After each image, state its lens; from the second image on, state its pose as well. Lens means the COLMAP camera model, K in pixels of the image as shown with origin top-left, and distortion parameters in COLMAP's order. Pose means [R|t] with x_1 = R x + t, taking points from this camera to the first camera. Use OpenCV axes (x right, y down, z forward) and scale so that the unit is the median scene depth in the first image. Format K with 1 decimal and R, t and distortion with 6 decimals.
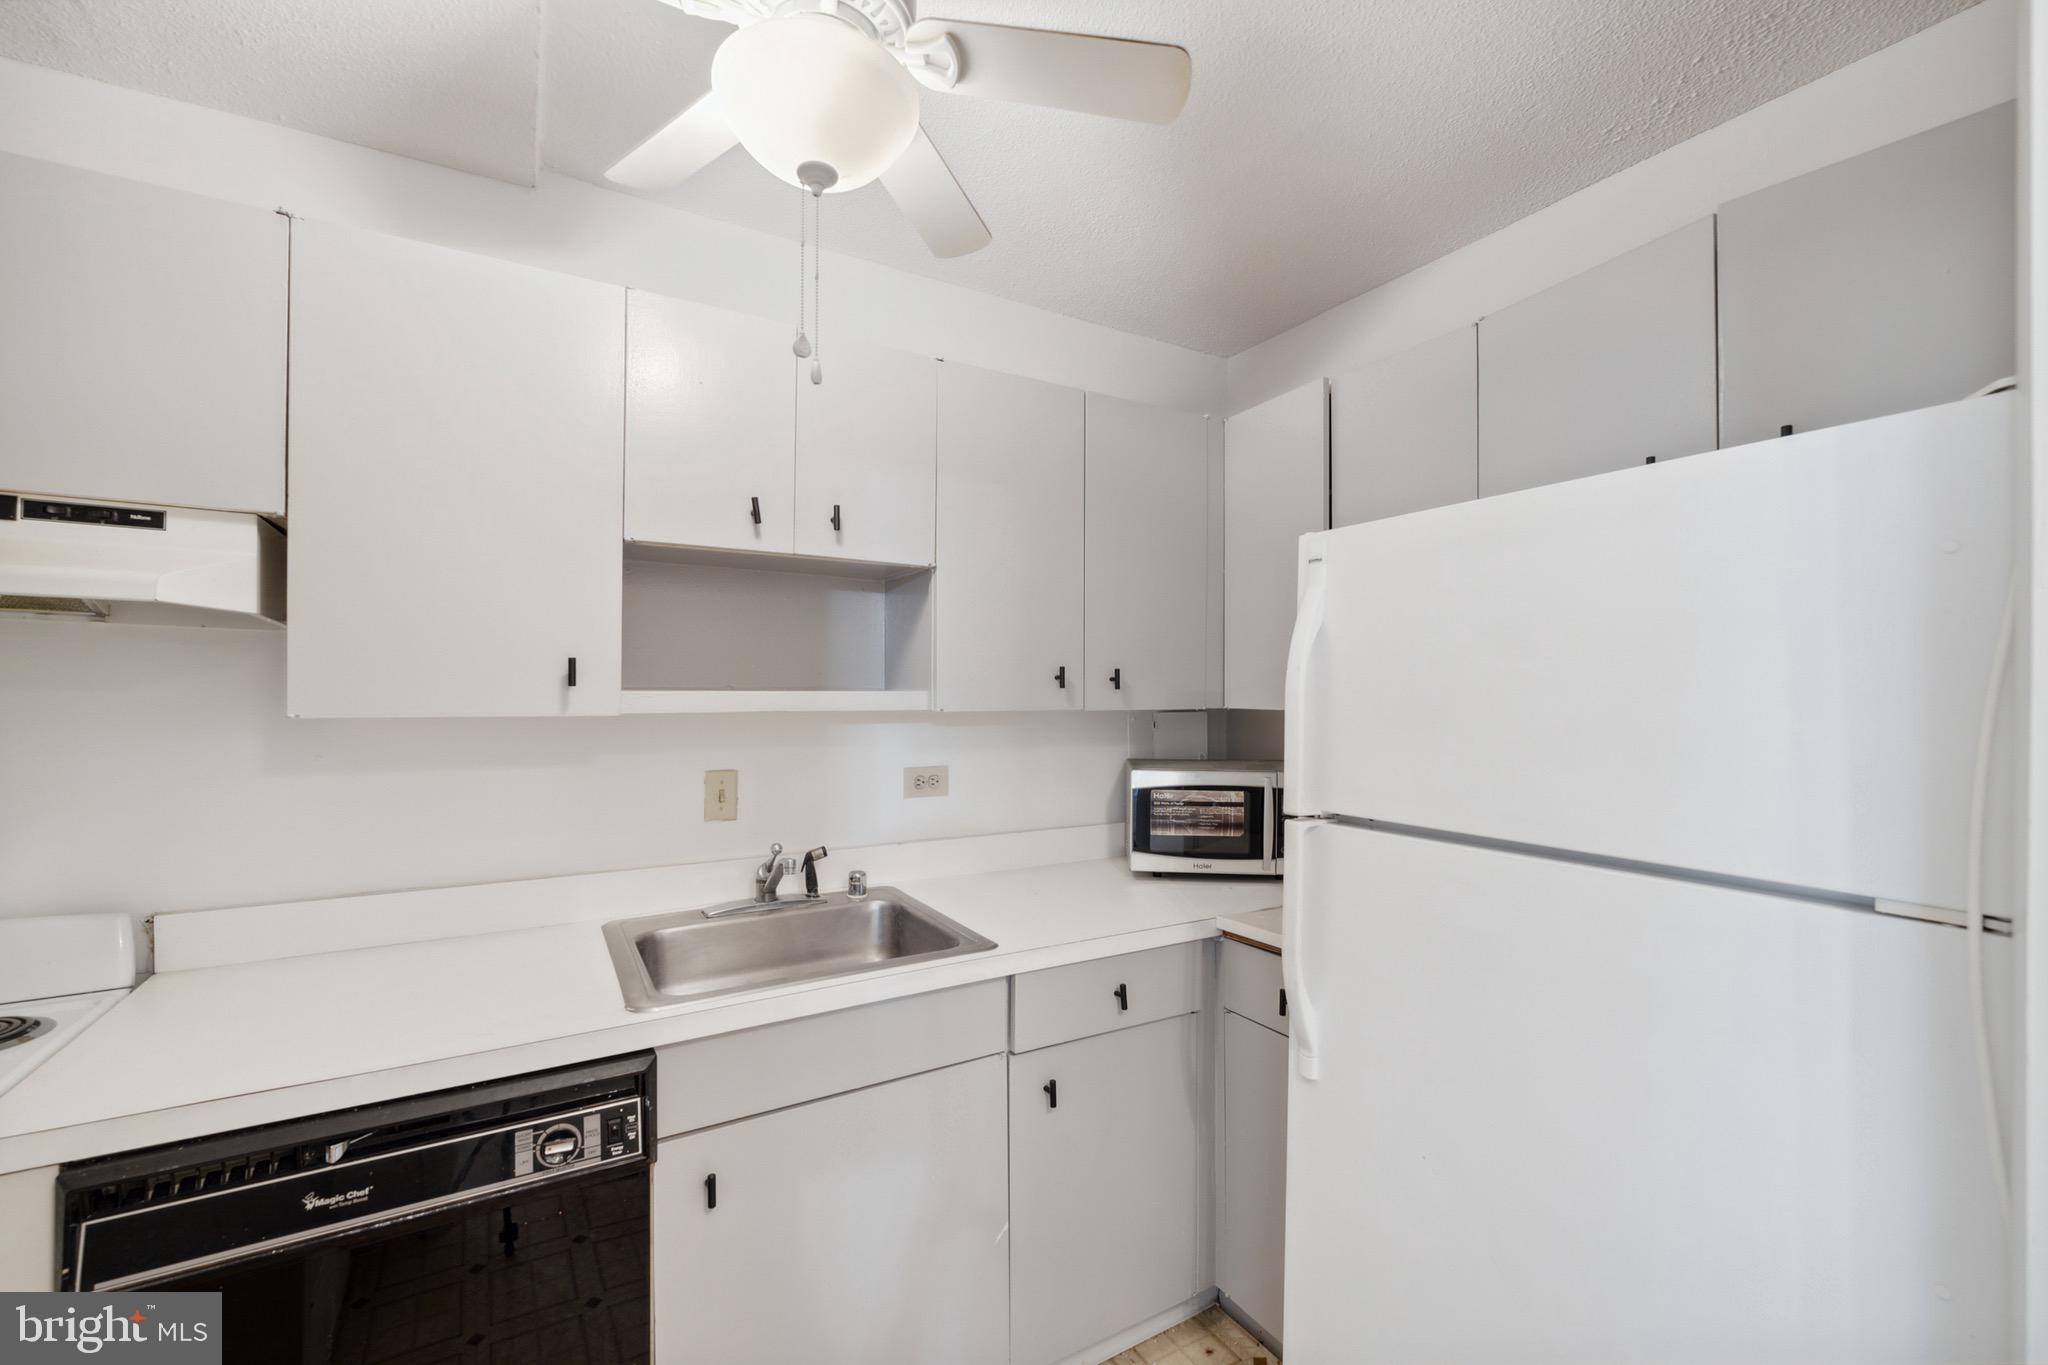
lens RADIAL K [[855.5, 0, 1006.4], [0, 855.5, 682.3], [0, 0, 1]] dist [-0.001008, -0.000526]
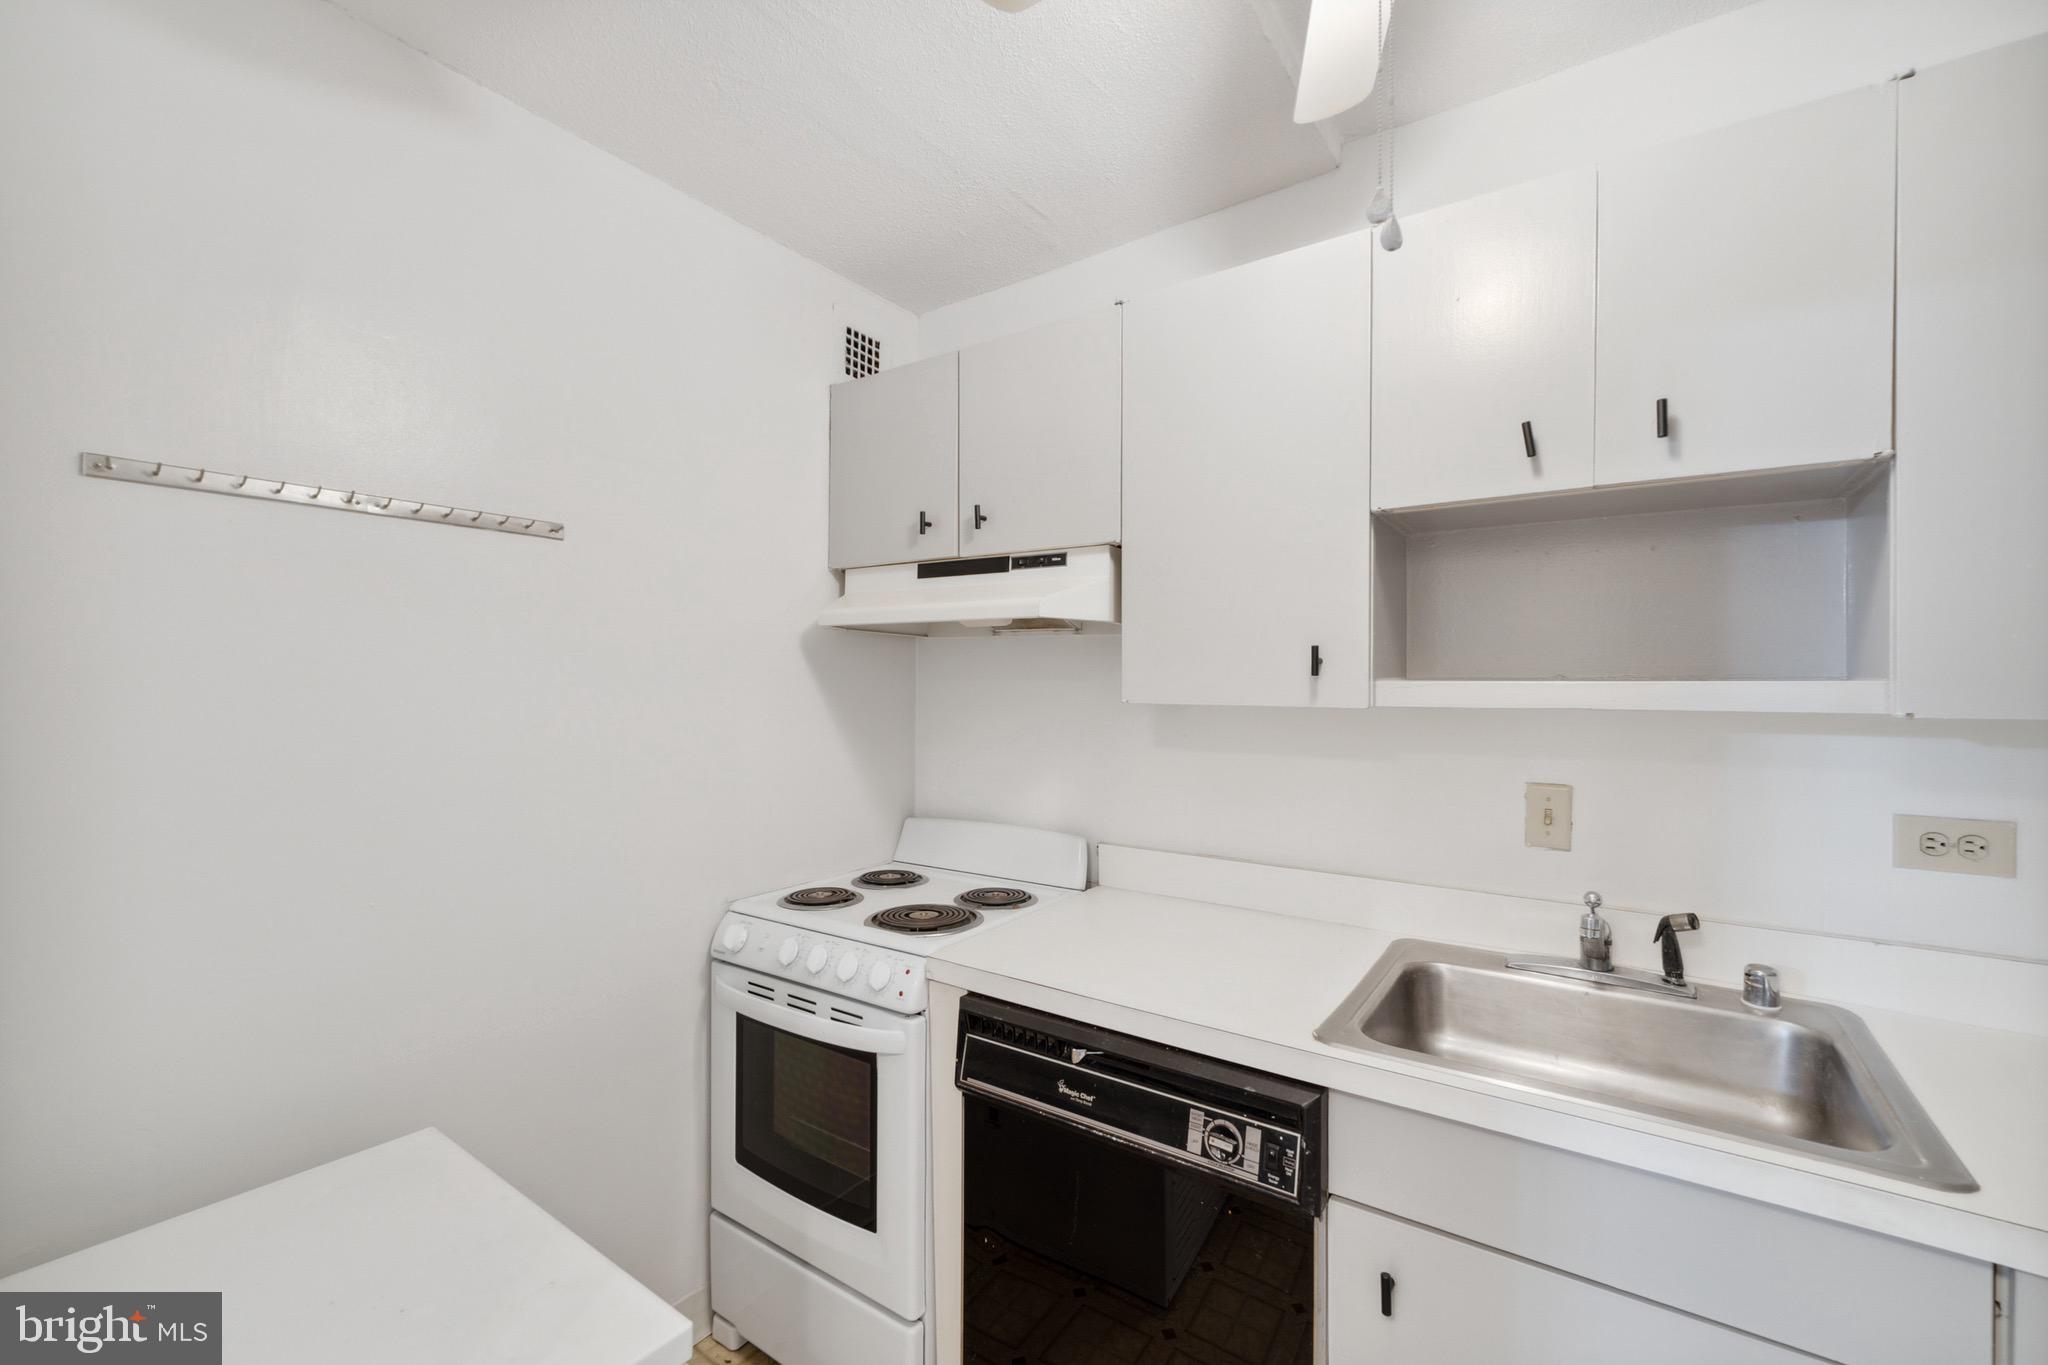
lens RADIAL K [[855.5, 0, 1006.4], [0, 855.5, 682.3], [0, 0, 1]] dist [-0.001008, -0.000526]
pose [[0.415757, -0.001852, -0.909474, 0.207721], [0.006409, 0.999979, 0.000894, 0.008472], [0.909453, -0.006201, 0.415760, 0.284833]]
